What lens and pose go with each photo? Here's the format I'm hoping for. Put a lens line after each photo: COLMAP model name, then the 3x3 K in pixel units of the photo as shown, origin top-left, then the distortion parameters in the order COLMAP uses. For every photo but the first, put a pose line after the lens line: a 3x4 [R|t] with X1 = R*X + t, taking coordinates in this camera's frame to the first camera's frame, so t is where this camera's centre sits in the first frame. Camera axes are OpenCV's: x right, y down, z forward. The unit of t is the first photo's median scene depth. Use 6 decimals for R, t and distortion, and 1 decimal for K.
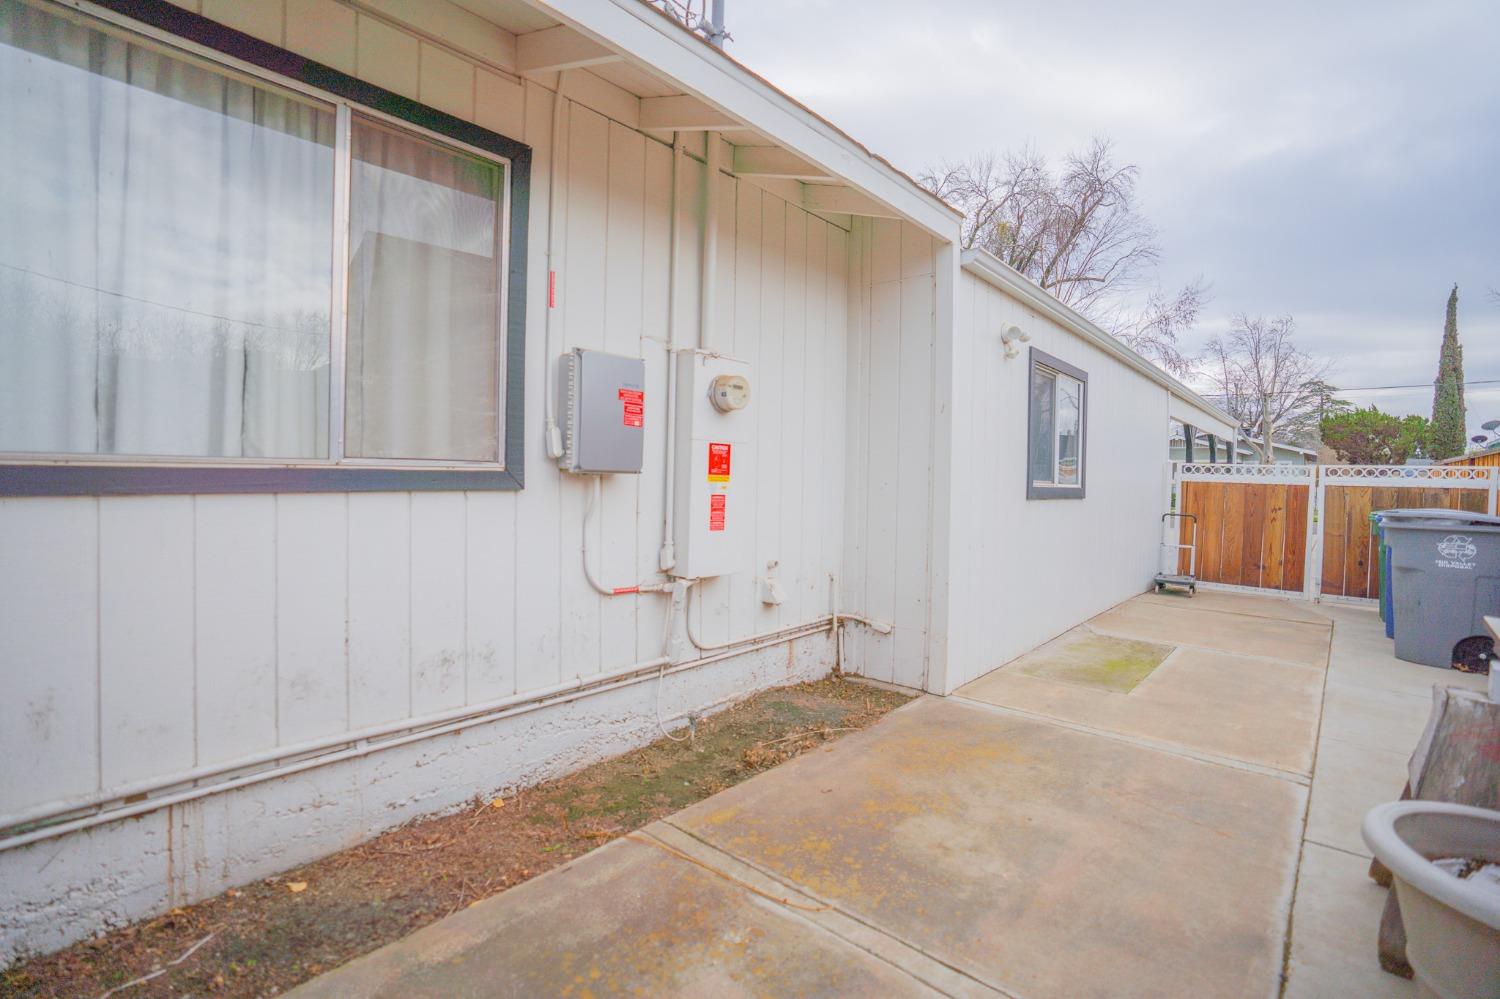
lens RADIAL K [[689.7, 0, 750.1], [0, 689.7, 487.3], [0, 0, 1]] dist [-0.053053, 0.016676]
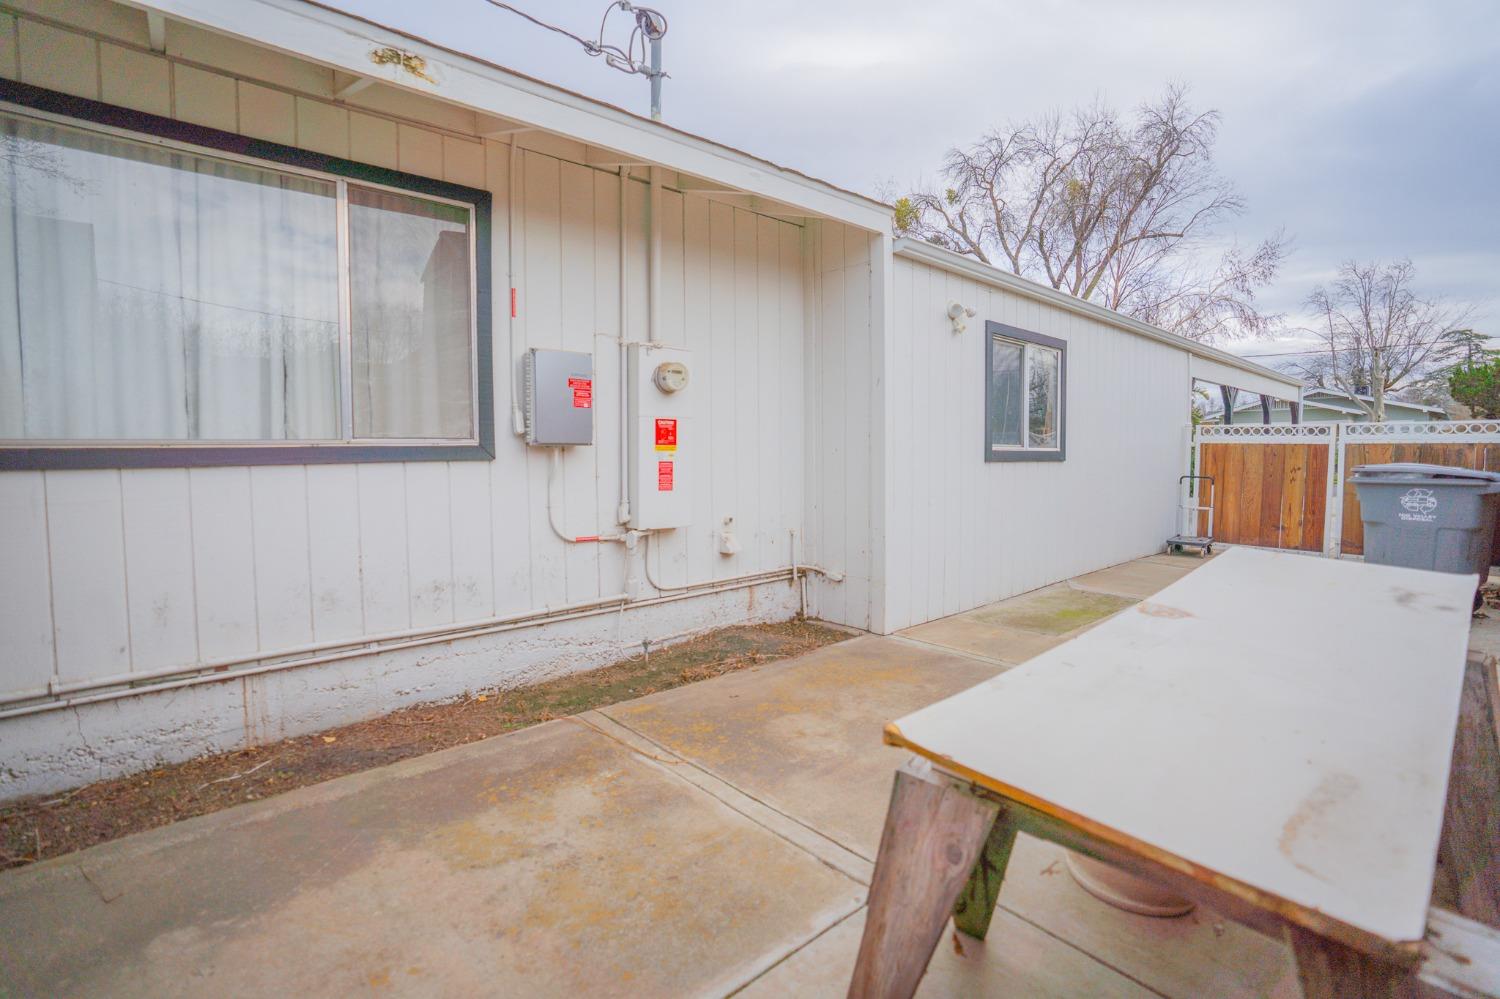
lens RADIAL K [[689.7, 0, 748.1], [0, 689.7, 487.0], [0, 0, 1]] dist [-0.053053, 0.016676]
pose [[0.991935, -0.018728, -0.125358, 0.256502], [0.022969, 0.999209, 0.032469, 0.020129], [0.124651, -0.035086, 0.991580, -0.191339]]
